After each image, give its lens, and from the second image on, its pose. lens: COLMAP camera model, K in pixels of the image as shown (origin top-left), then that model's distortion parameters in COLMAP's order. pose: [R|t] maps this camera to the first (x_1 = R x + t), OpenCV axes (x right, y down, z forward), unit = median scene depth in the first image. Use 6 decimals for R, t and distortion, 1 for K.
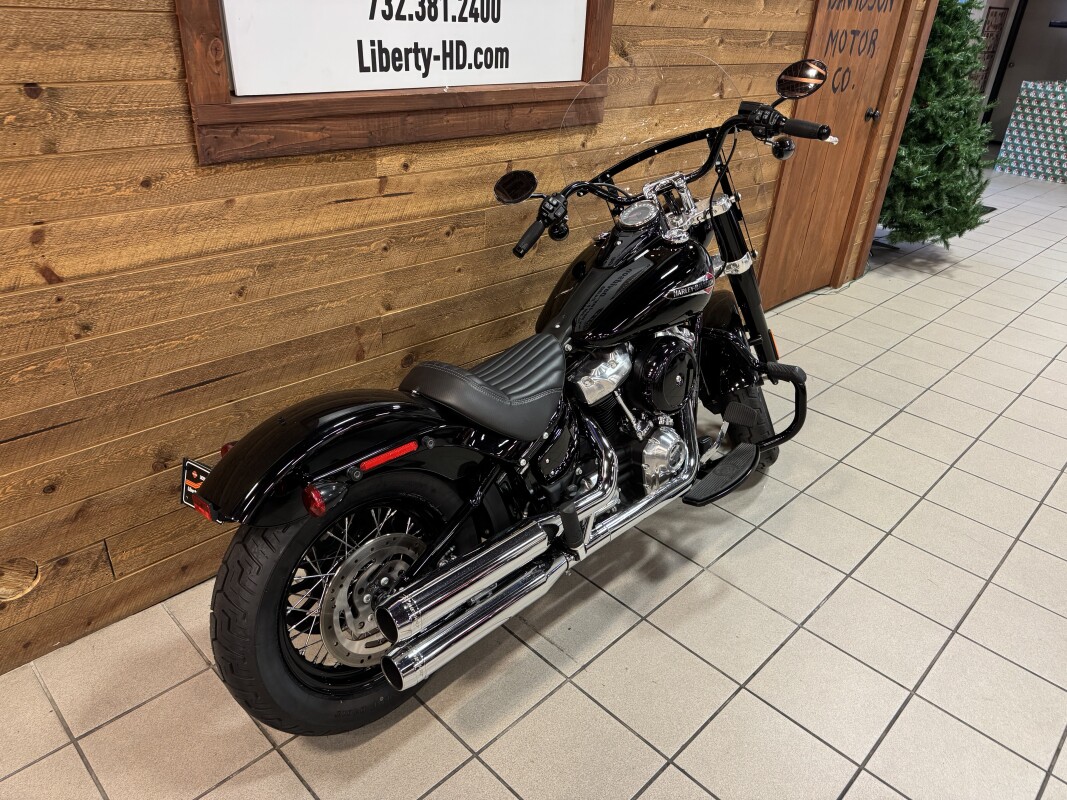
lens RADIAL K [[759.7, 0, 544.9], [0, 759.7, 415.0], [0, 0, 1]] dist [0.031149, -0.048561]
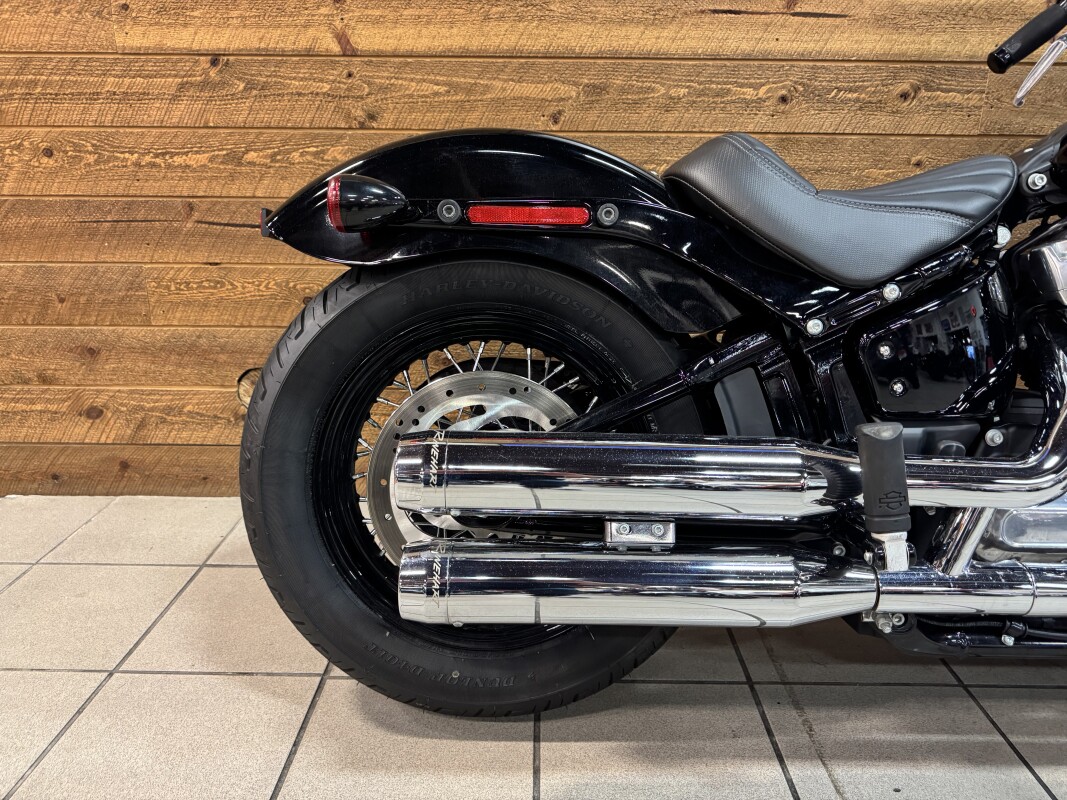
lens RADIAL K [[759.7, 0, 528.3], [0, 759.7, 400.4], [0, 0, 1]] dist [0.031149, -0.048561]
pose [[0.684556, 0.161913, -0.710751, 0.160286], [-0.322293, 0.941773, -0.095874, 0.172314], [0.653843, 0.294701, 0.696880, 0.462031]]
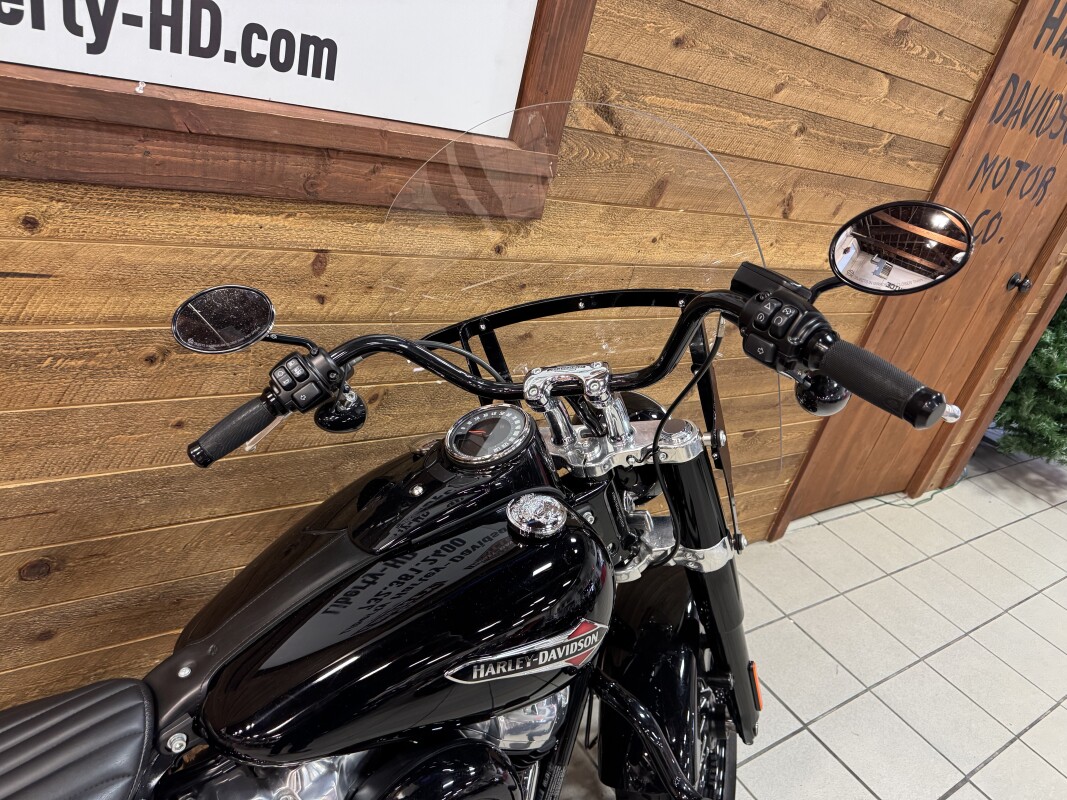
lens RADIAL K [[759.7, 0, 542.0], [0, 759.7, 403.3], [0, 0, 1]] dist [0.031149, -0.048561]
pose [[0.964580, 0.247095, -0.092359, 0.195006], [-0.252870, 0.965820, -0.056994, -0.265974], [0.075120, 0.078330, 0.994093, 0.548752]]
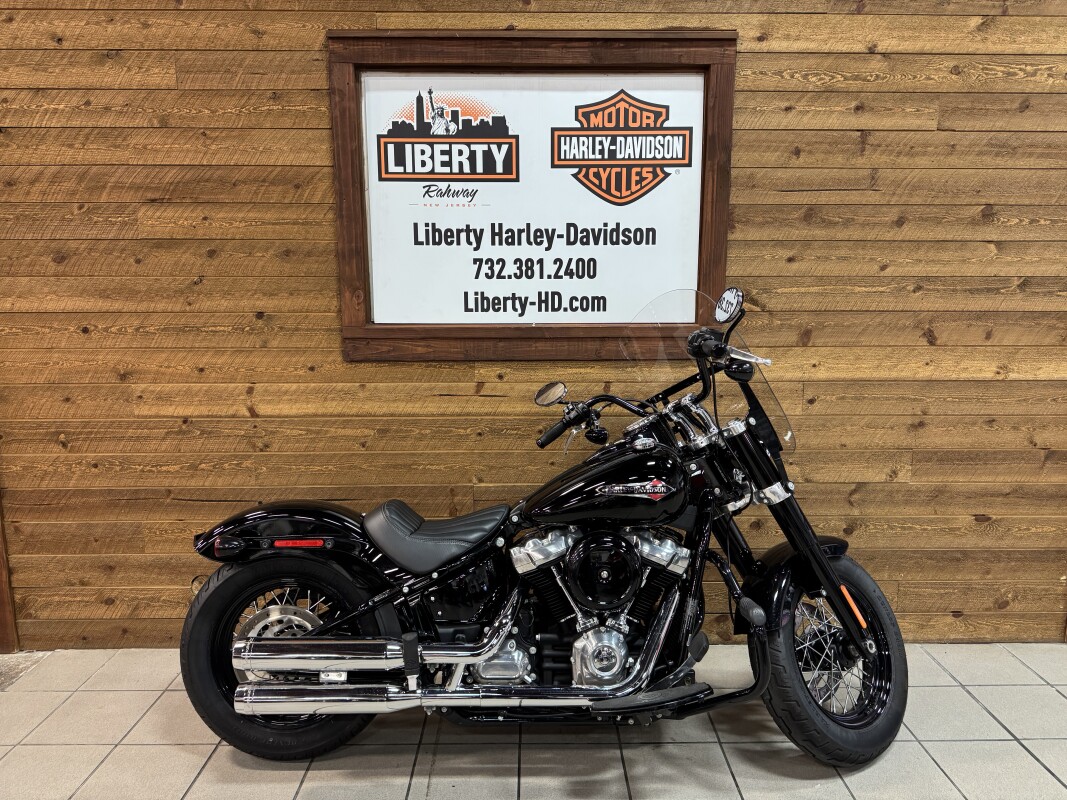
lens RADIAL K [[759.7, 0, 538.3], [0, 759.7, 396.2], [0, 0, 1]] dist [0.031149, -0.048561]
pose [[0.698587, 0.052695, -0.713583, 0.804188], [-0.306447, 0.923225, -0.231831, -0.005283], [0.646581, 0.380629, 0.661101, 0.170429]]
